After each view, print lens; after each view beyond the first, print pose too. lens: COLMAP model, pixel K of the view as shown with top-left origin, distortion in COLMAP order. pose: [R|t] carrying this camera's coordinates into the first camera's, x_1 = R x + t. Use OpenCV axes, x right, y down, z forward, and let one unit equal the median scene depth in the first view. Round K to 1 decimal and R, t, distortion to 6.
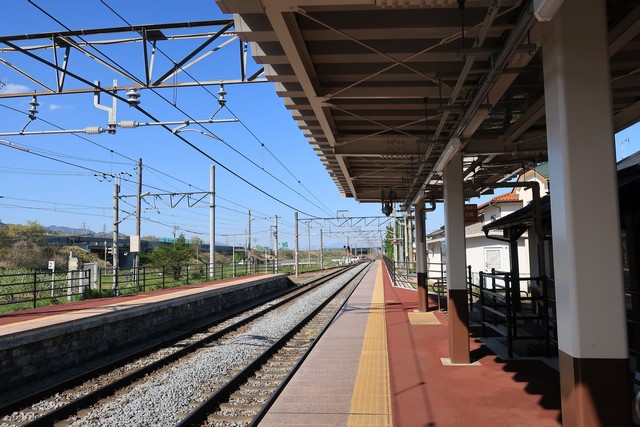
lens RADIAL K [[502.2, 0, 320.0], [0, 502.2, 213.5], [0, 0, 1]] dist [-0.006204, 0.004313]
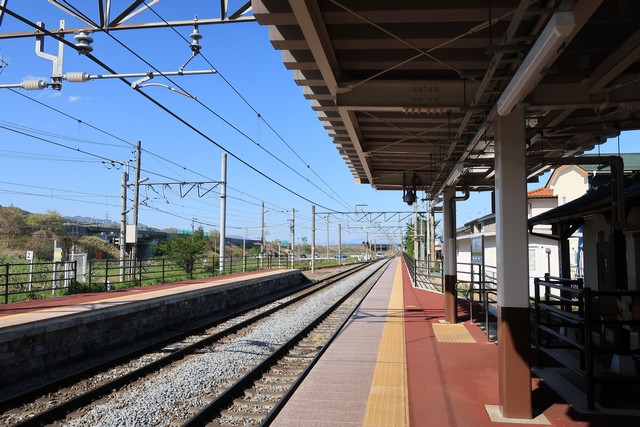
lens RADIAL K [[502.2, 0, 320.0], [0, 502.2, 213.5], [0, 0, 1]] dist [-0.006204, 0.004313]
pose [[0.999005, 0.019304, -0.040213, 0.007015], [-0.018926, 0.999773, 0.009766, 0.004488], [0.040392, -0.008995, 0.999143, 0.058171]]
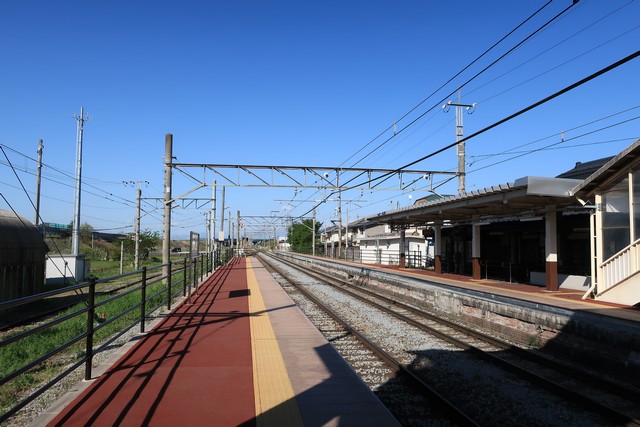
lens RADIAL K [[502.2, 0, 320.0], [0, 502.2, 213.5], [0, 0, 1]] dist [-0.006204, 0.004313]
pose [[0.963750, 0.041302, 0.263590, -0.298031], [-0.045806, 0.998890, 0.010964, -0.031485], [-0.262845, -0.022641, 0.964572, -0.451507]]
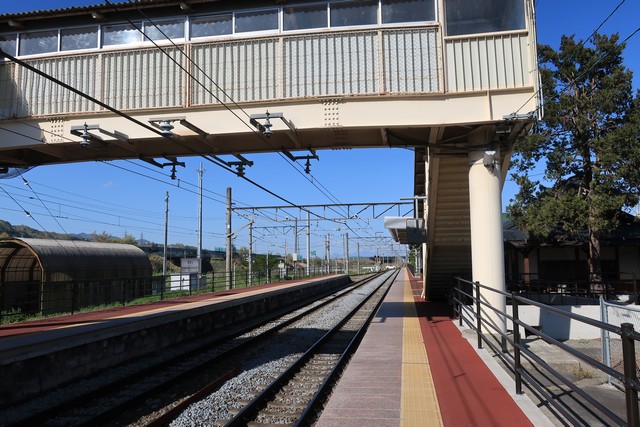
lens RADIAL K [[502.2, 0, 320.0], [0, 502.2, 213.5], [0, 0, 1]] dist [-0.006204, 0.004313]
pose [[0.998895, 0.000926, -0.046984, -0.092932], [-0.001698, 0.999864, -0.016391, -0.056780], [0.046962, 0.016452, 0.998761, -0.709338]]
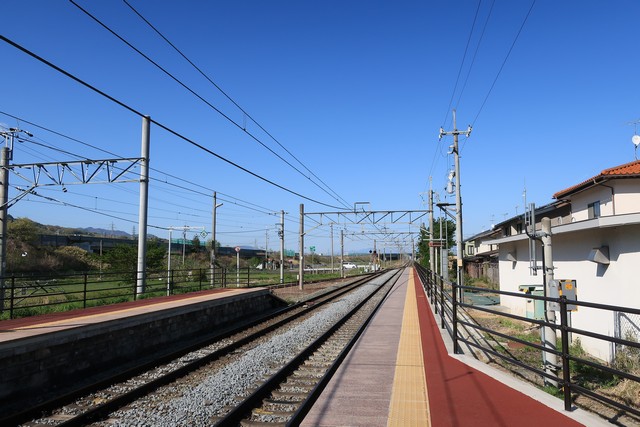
lens RADIAL K [[502.2, 0, 320.0], [0, 502.2, 213.5], [0, 0, 1]] dist [-0.006204, 0.004313]
pose [[0.998088, 0.010877, -0.060846, 0.044365], [-0.011481, 0.999888, -0.009579, 0.030464], [0.060735, 0.010259, 0.998101, 0.384762]]
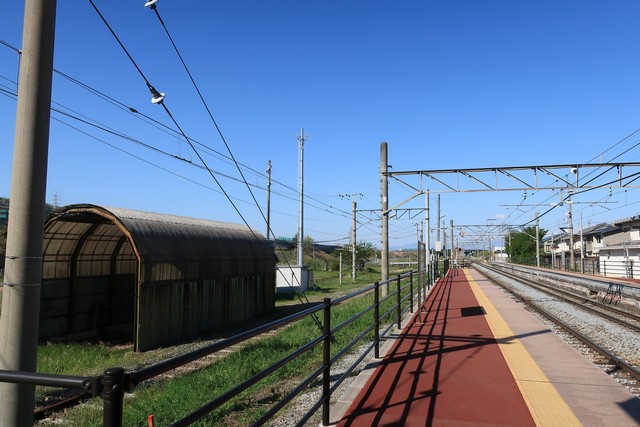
lens RADIAL K [[502.2, 0, 320.0], [0, 502.2, 213.5], [0, 0, 1]] dist [-0.006204, 0.004313]
pose [[0.989589, 0.009962, -0.143578, -0.307741], [-0.009856, 0.999950, 0.001449, -0.028259], [0.143585, -0.000019, 0.989638, -0.410751]]
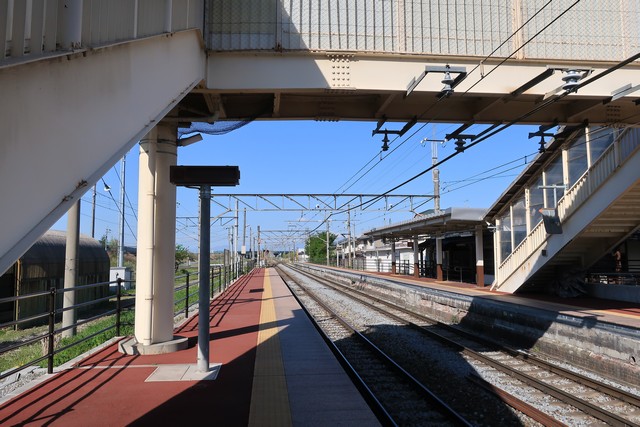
lens RADIAL K [[502.2, 0, 320.0], [0, 502.2, 213.5], [0, 0, 1]] dist [-0.006204, 0.004313]
pose [[0.974423, 0.029316, 0.222799, -0.312778], [-0.027893, 0.999565, -0.009533, -0.046342], [-0.222982, 0.003075, 0.974818, -0.636012]]
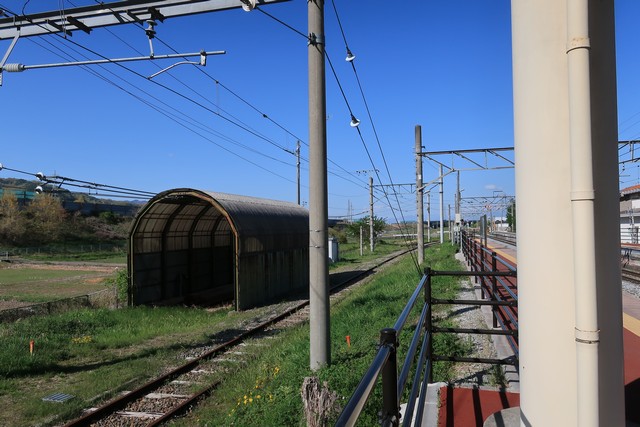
lens RADIAL K [[502.2, 0, 320.0], [0, 502.2, 213.5], [0, 0, 1]] dist [-0.006204, 0.004313]
pose [[0.990652, -0.002889, -0.136380, -0.363746], [0.010234, 0.998532, 0.053182, -0.034023], [0.136026, -0.054081, 0.989228, -0.495692]]
